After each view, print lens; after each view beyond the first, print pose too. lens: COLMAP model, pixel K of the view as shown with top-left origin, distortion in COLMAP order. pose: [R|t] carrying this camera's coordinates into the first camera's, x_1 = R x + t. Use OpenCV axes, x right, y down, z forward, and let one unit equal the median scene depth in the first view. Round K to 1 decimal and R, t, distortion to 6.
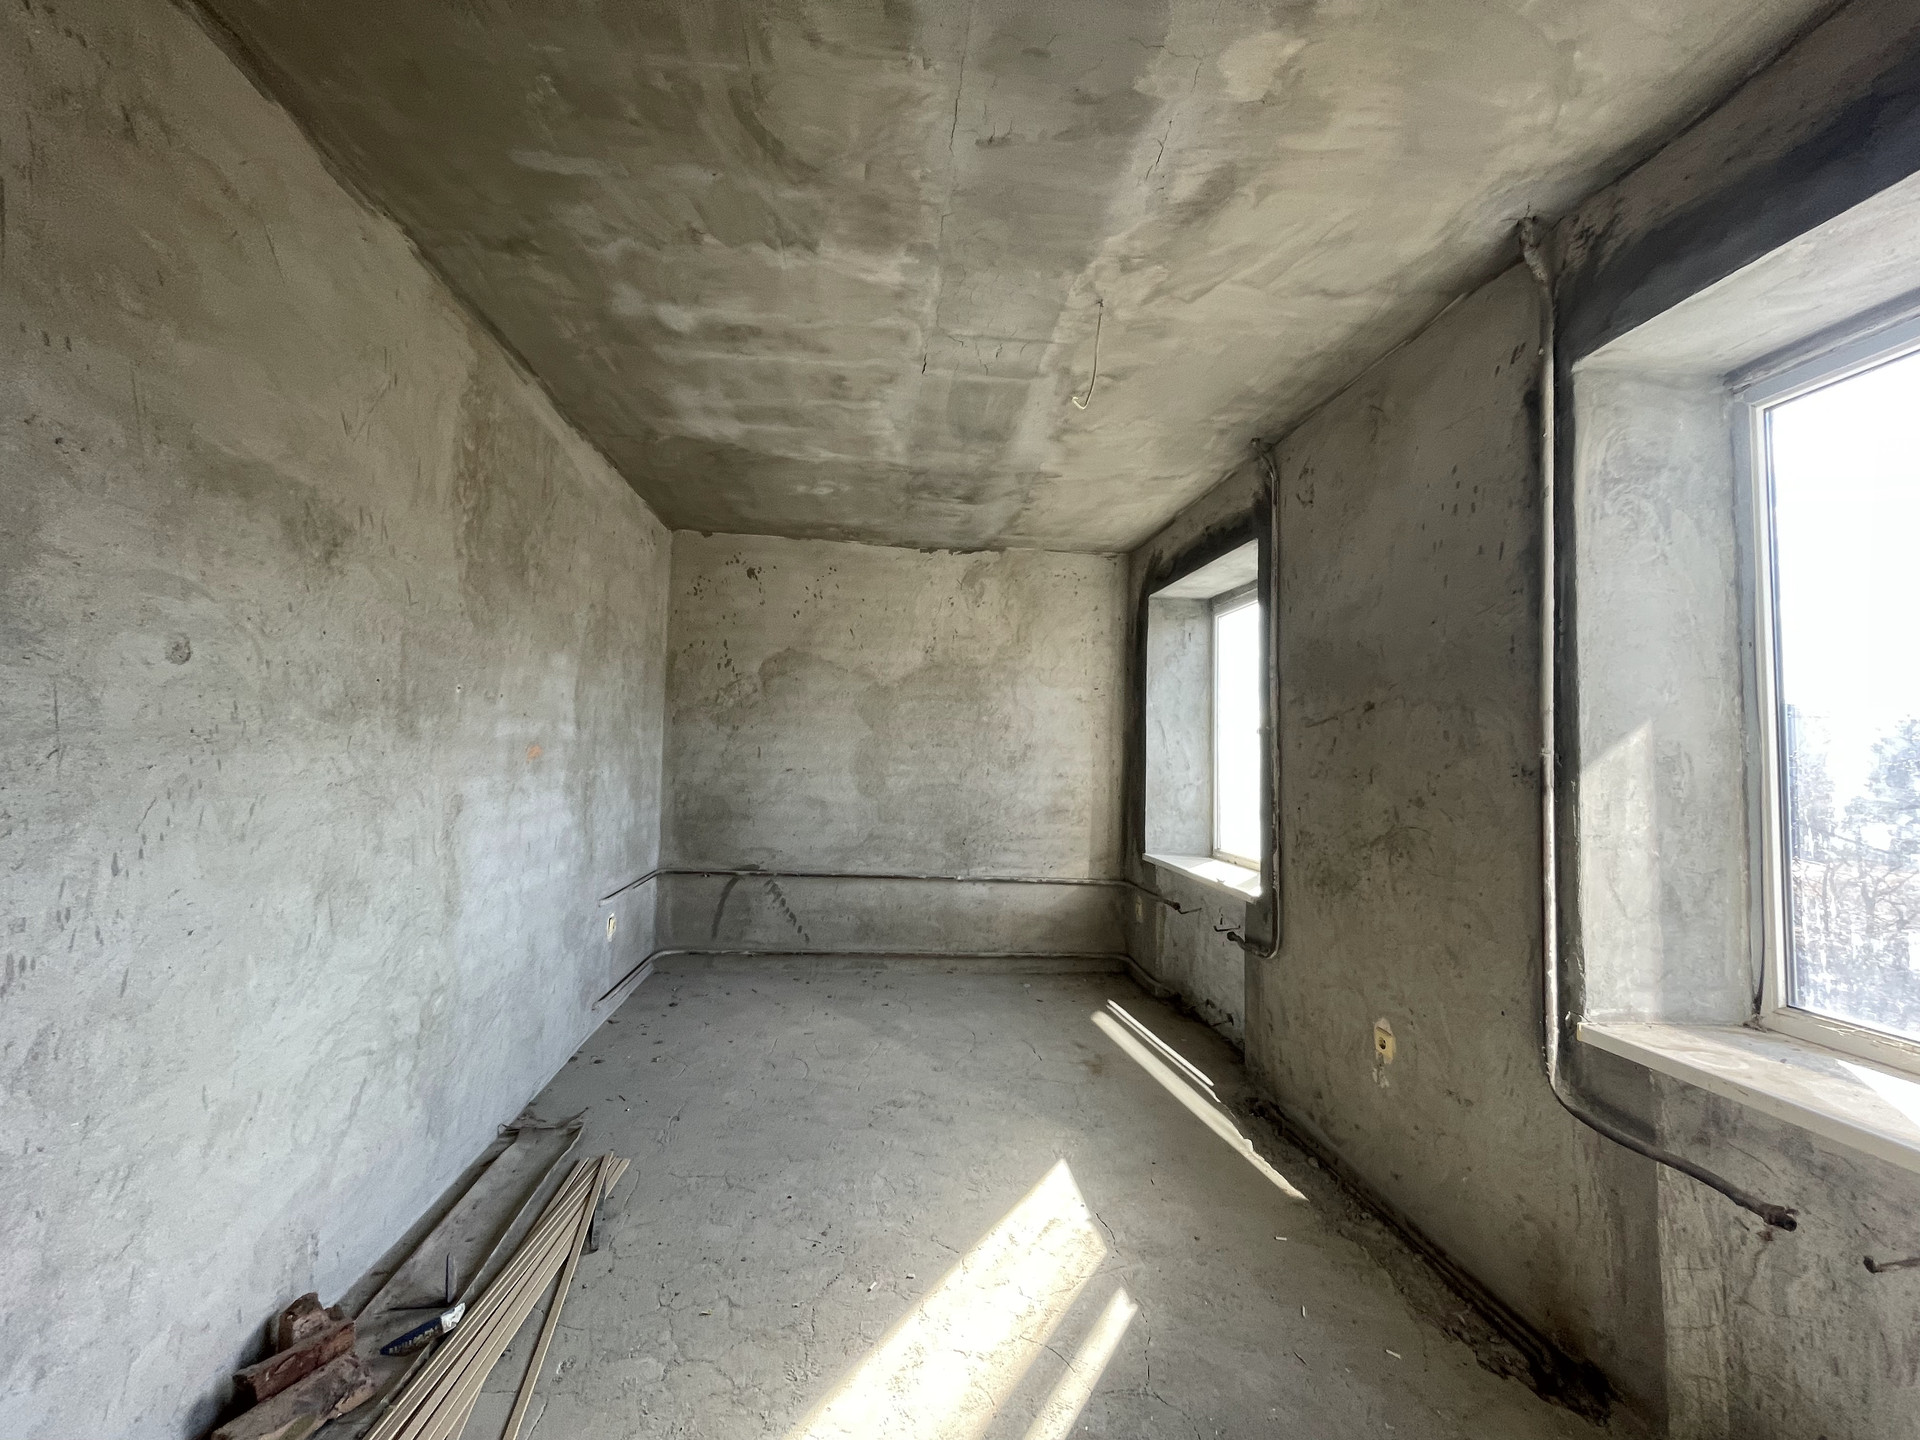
lens RADIAL K [[773.7, 0, 962.7], [0, 773.7, 723.3], [0, 0, 1]] dist [-0.001042, -0.001147]
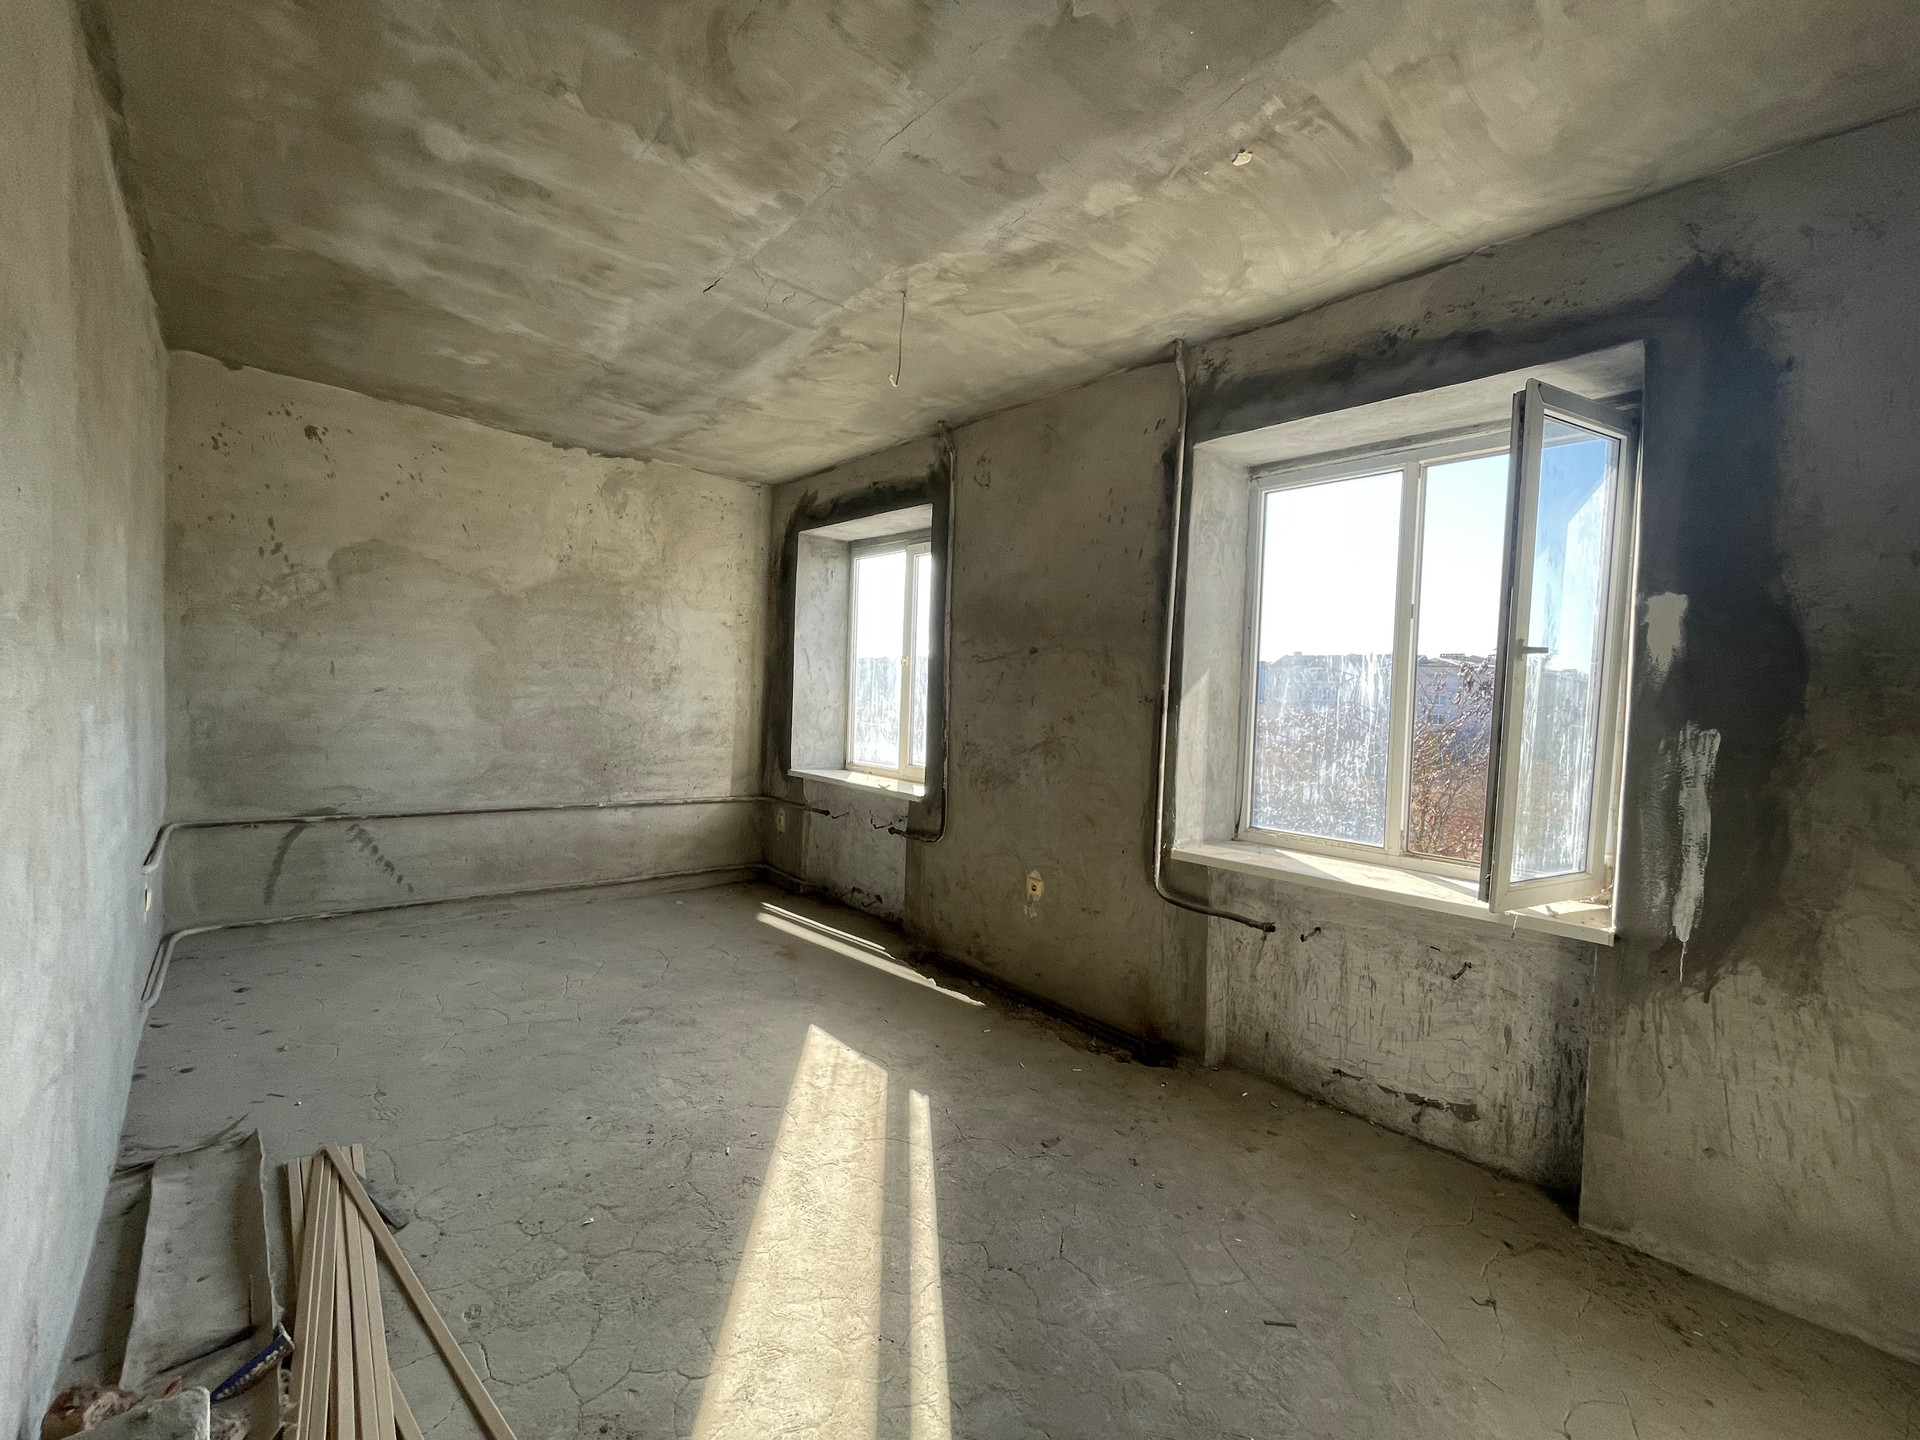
lens RADIAL K [[773.7, 0, 958.1], [0, 773.7, 725.0], [0, 0, 1]] dist [-0.001042, -0.001147]
pose [[0.808133, -0.016234, 0.588776, -0.407934], [-0.044912, 0.995011, 0.089079, -0.006308], [-0.587285, -0.098431, 0.803373, -0.037552]]
